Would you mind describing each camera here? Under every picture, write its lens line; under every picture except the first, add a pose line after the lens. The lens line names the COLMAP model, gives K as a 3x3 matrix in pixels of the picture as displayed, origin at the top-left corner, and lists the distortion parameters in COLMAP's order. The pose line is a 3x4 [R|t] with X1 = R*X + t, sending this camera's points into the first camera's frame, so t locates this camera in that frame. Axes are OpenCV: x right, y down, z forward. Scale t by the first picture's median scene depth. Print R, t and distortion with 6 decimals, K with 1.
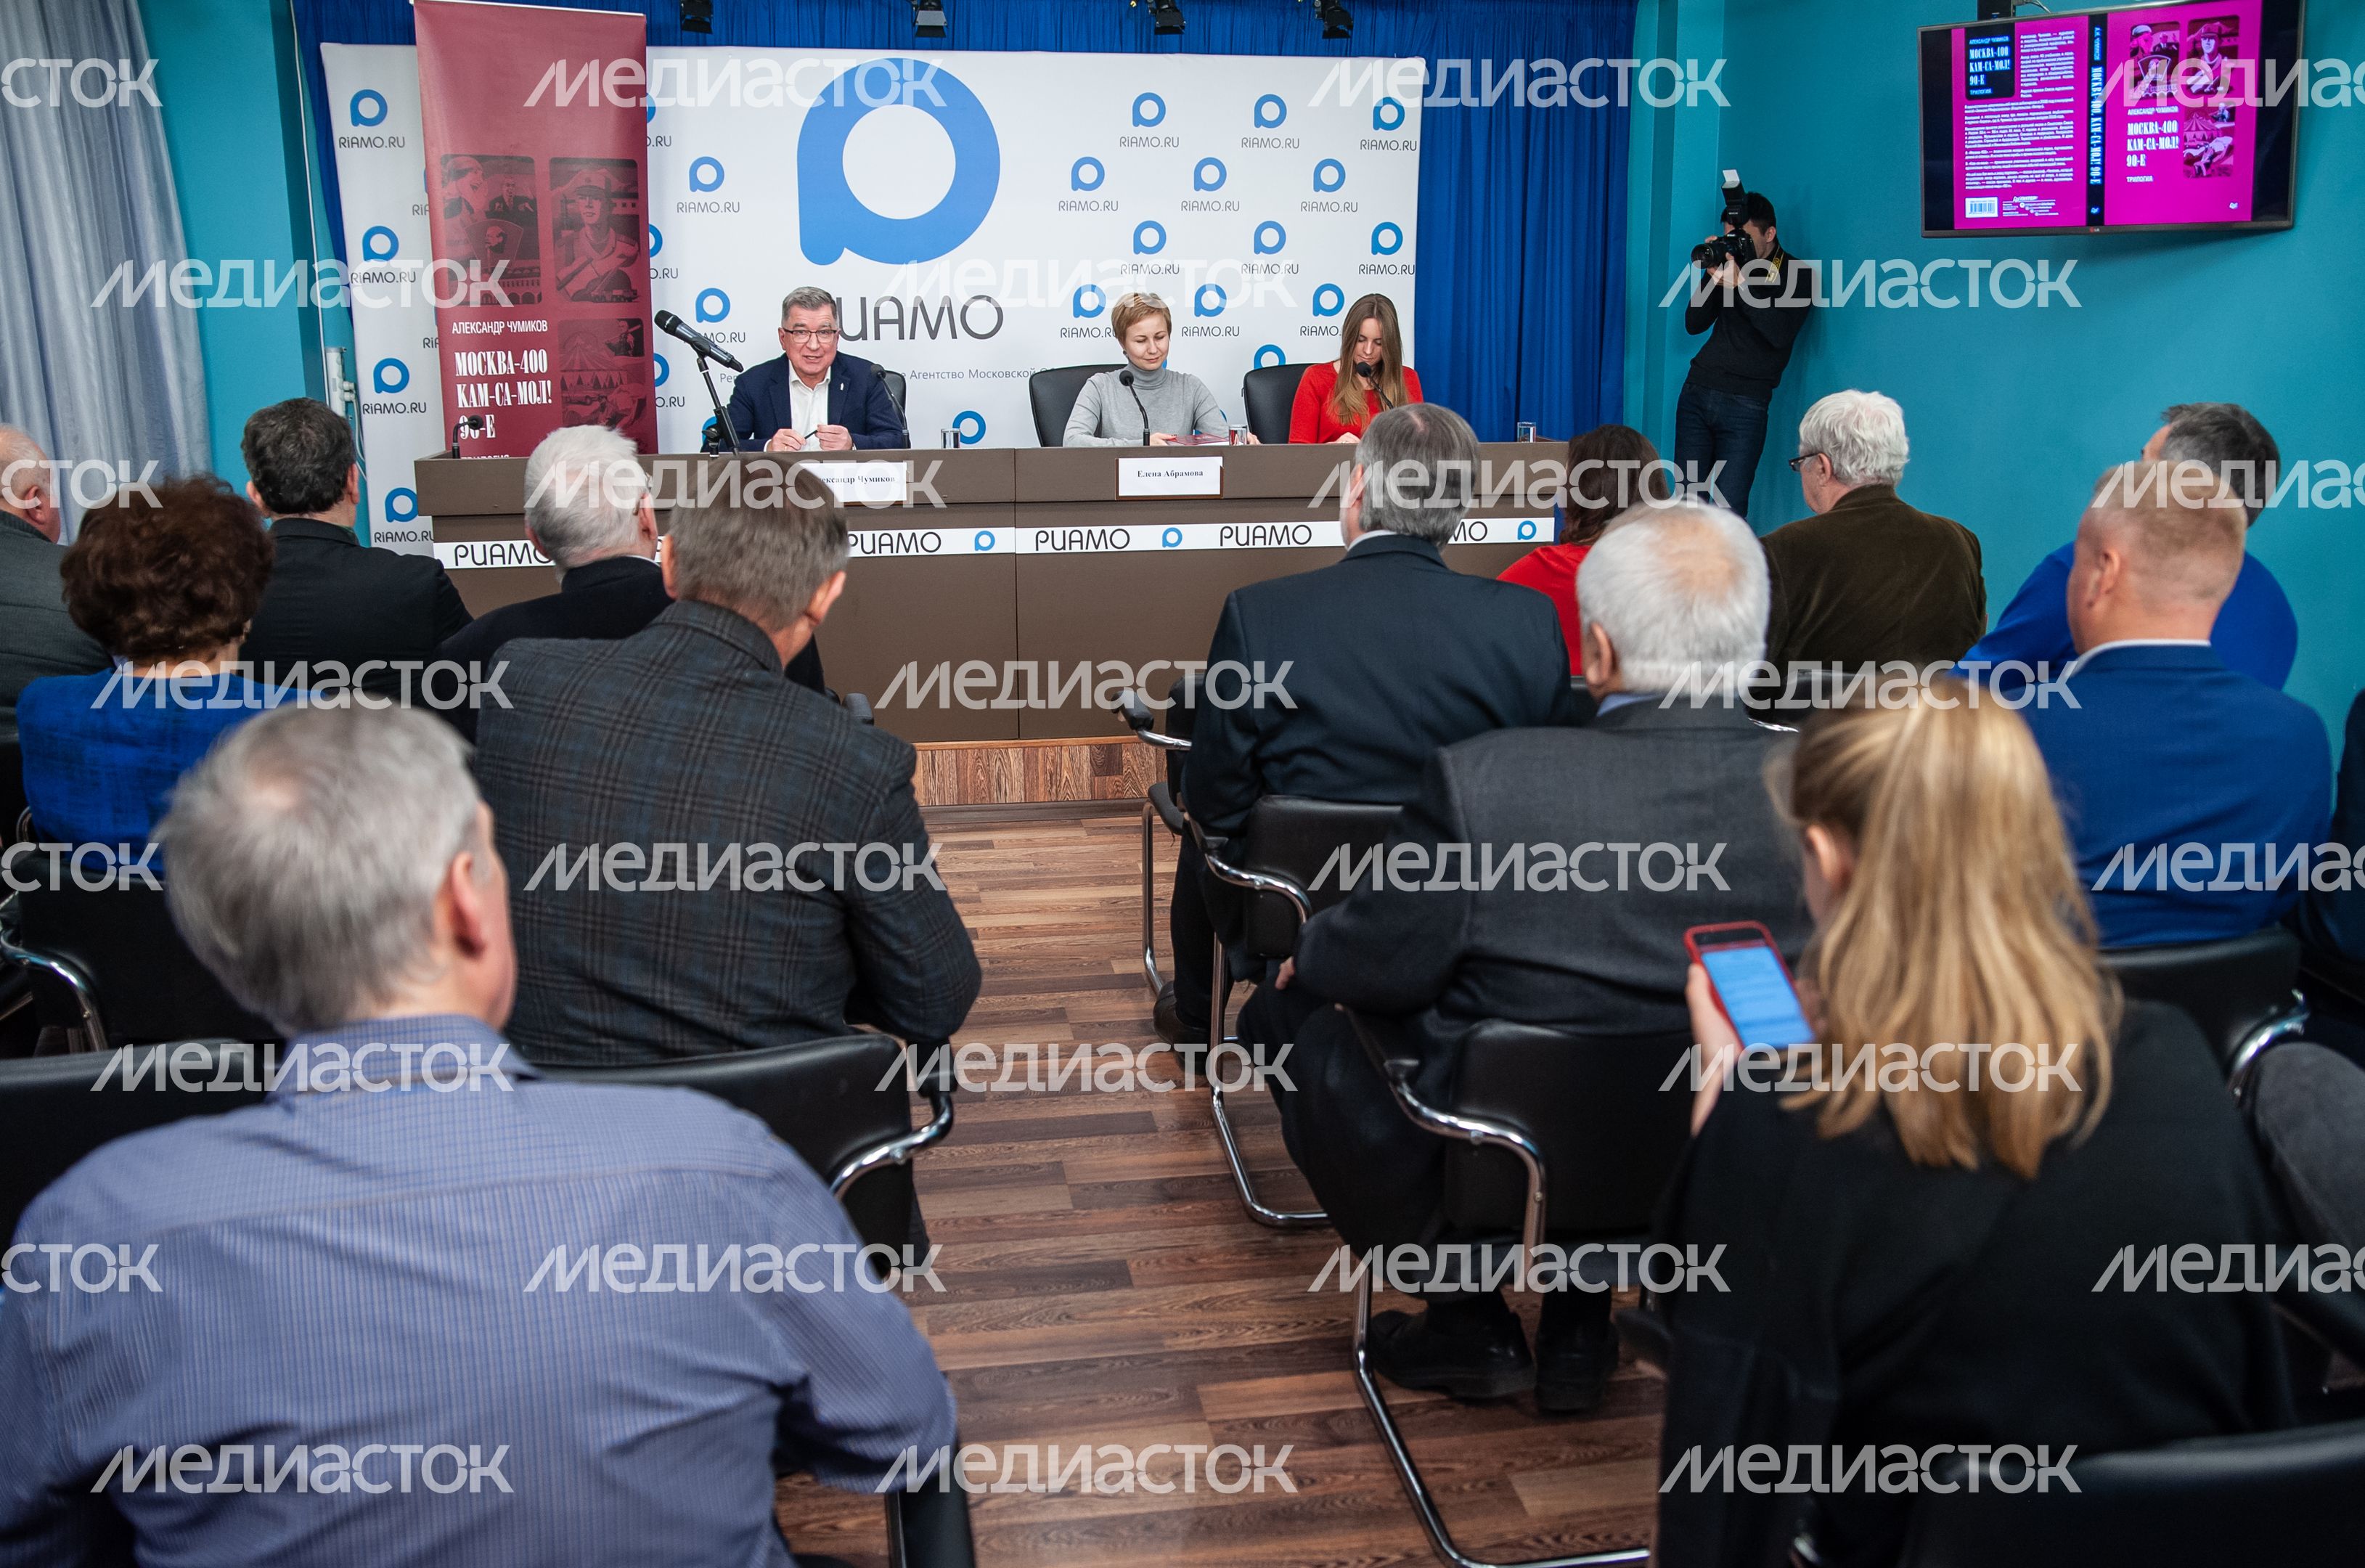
lens RADIAL K [[2035.7, 0, 1244.2], [0, 2035.7, 768.5], [0, 0, 1]] dist [-0.114249, 0.076158]
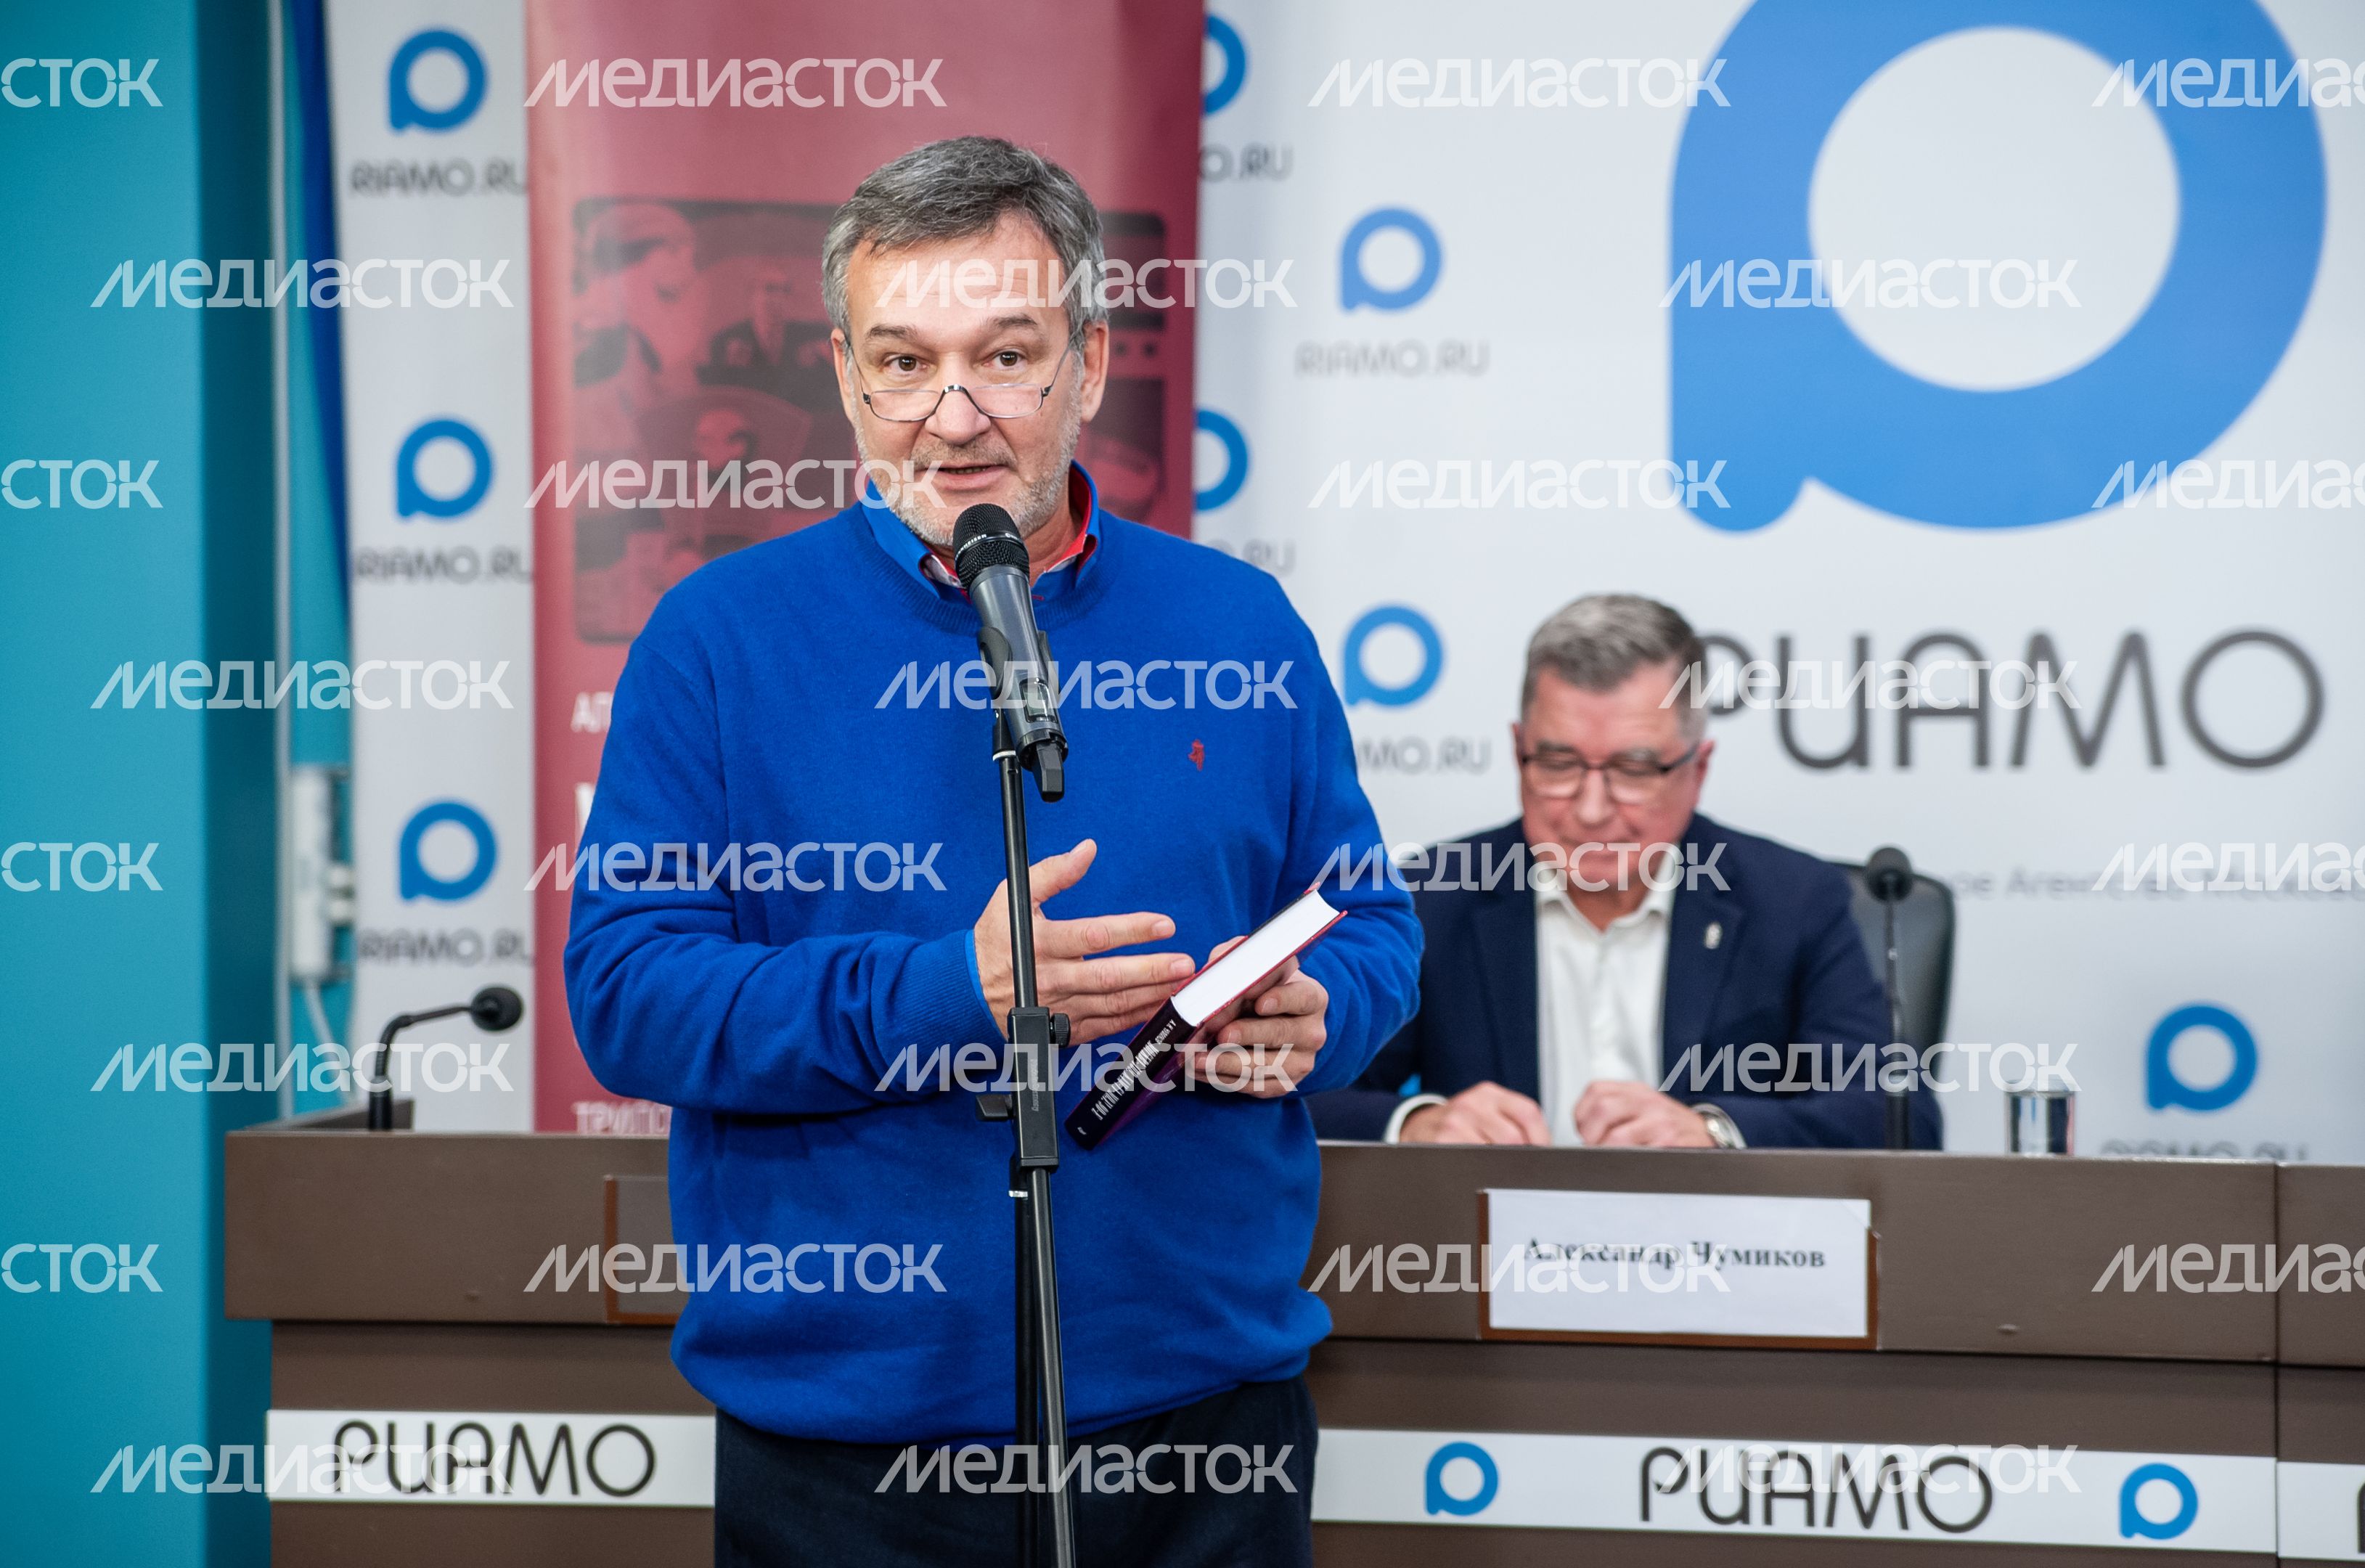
lens RADIAL K [[5269.2, 0, 1149.8], [0, 5269.2, 695.2], [0, 0, 1]] dist [0.233498, 0.000000]
pose [[0.935620, -0.001644, -0.353005, -0.001966], [-0.077564, 0.974595, -0.210117, -0.047560], [0.344382, 0.223970, 0.911723, 0.235663]]
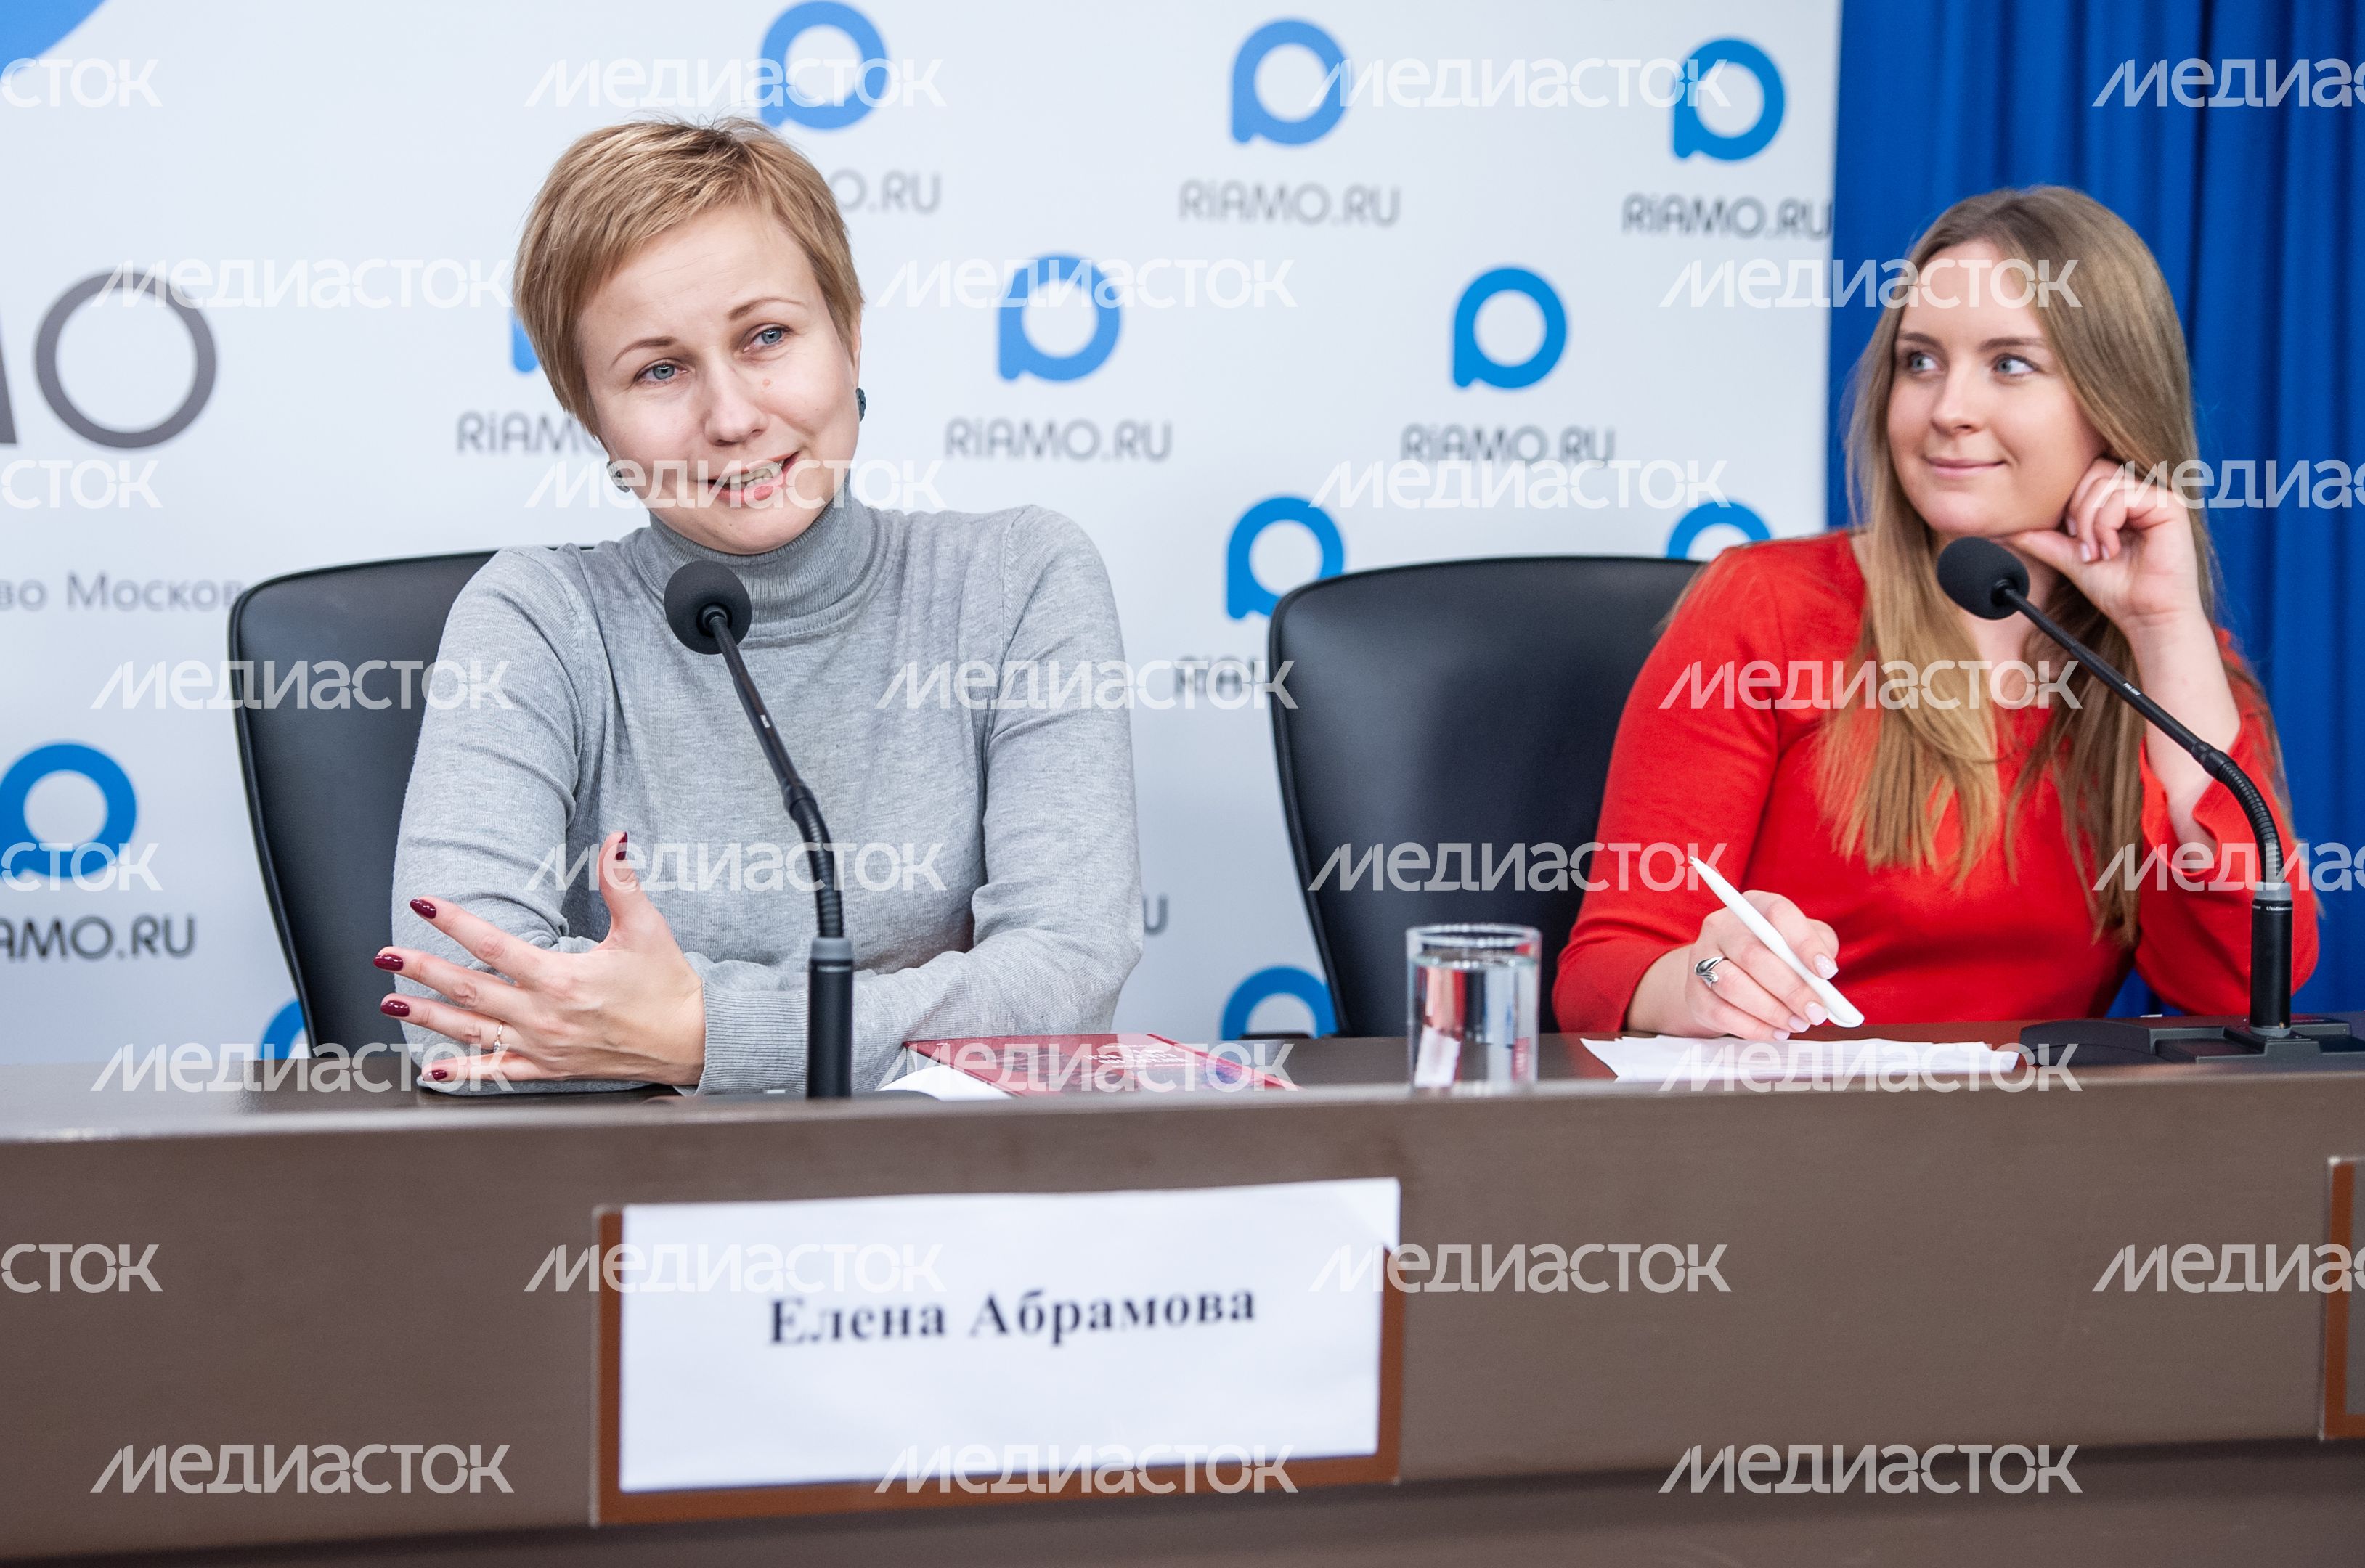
lens RADIAL K [[3620.4, 0, 1159.6], [0, 3620.4, 790.4], [0, 0, 1]] dist [0.050630, 0.000000]
pose [[0.998263, 0.007078, 0.058489, -0.034562], [0.001639, 0.989036, -0.147663, -0.120738], [-0.058893, 0.147502, 0.987307, 0.638745]]
